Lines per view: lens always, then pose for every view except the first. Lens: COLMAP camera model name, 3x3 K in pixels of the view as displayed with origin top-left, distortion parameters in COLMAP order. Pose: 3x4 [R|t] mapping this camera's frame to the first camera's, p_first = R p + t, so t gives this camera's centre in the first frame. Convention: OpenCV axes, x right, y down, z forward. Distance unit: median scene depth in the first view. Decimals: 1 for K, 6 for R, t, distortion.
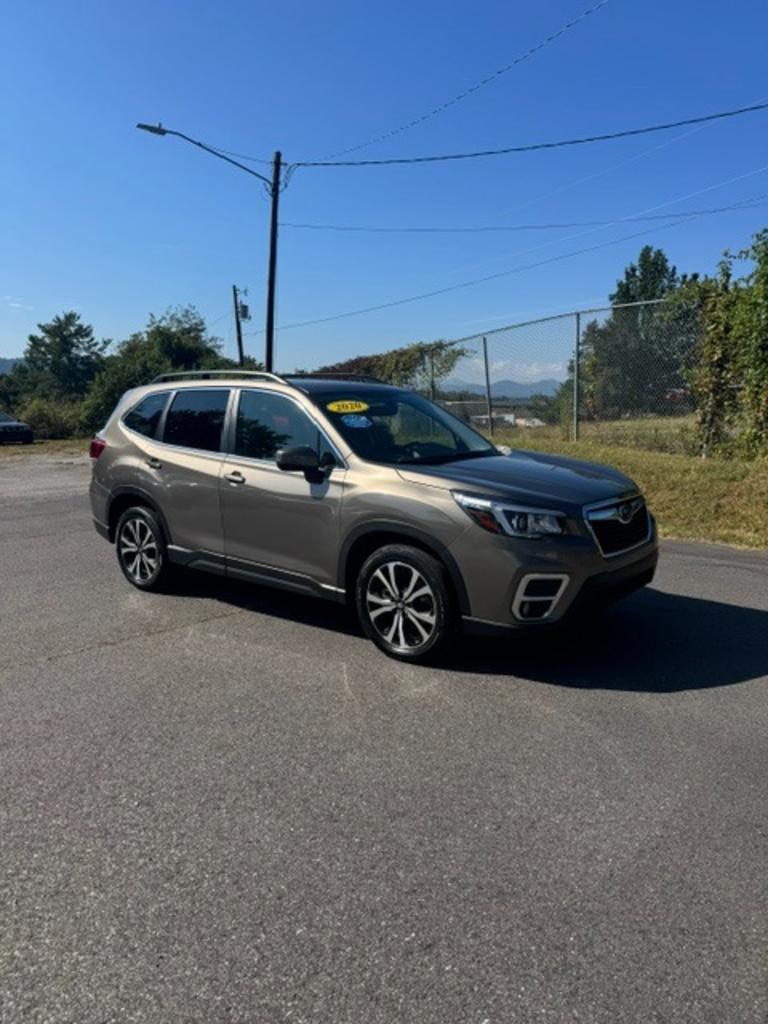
lens RADIAL K [[728.9, 0, 394.1], [0, 728.9, 511.2], [0, 0, 1]] dist [0.014130, -0.019408]
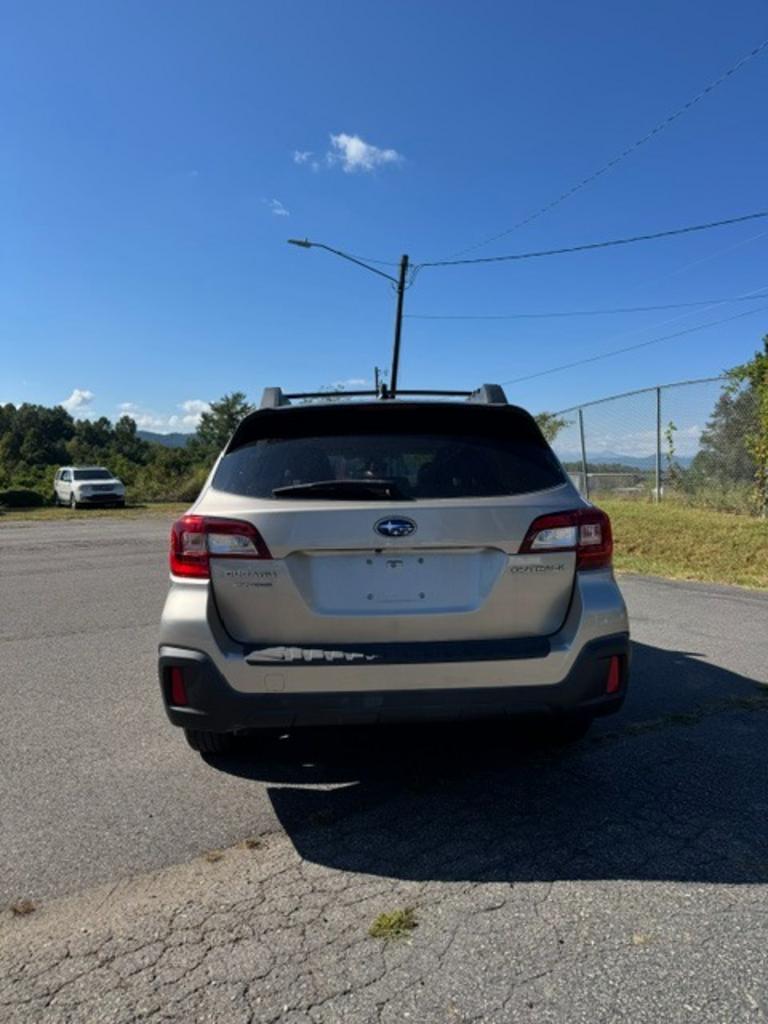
lens RADIAL K [[728.9, 0, 389.4], [0, 728.9, 512.3], [0, 0, 1]] dist [0.014130, -0.019408]
pose [[0.979090, 0.018323, -0.202600, 0.053776], [-0.037960, 0.994898, -0.093470, 0.021504], [0.199854, 0.099207, 0.974790, -0.086166]]
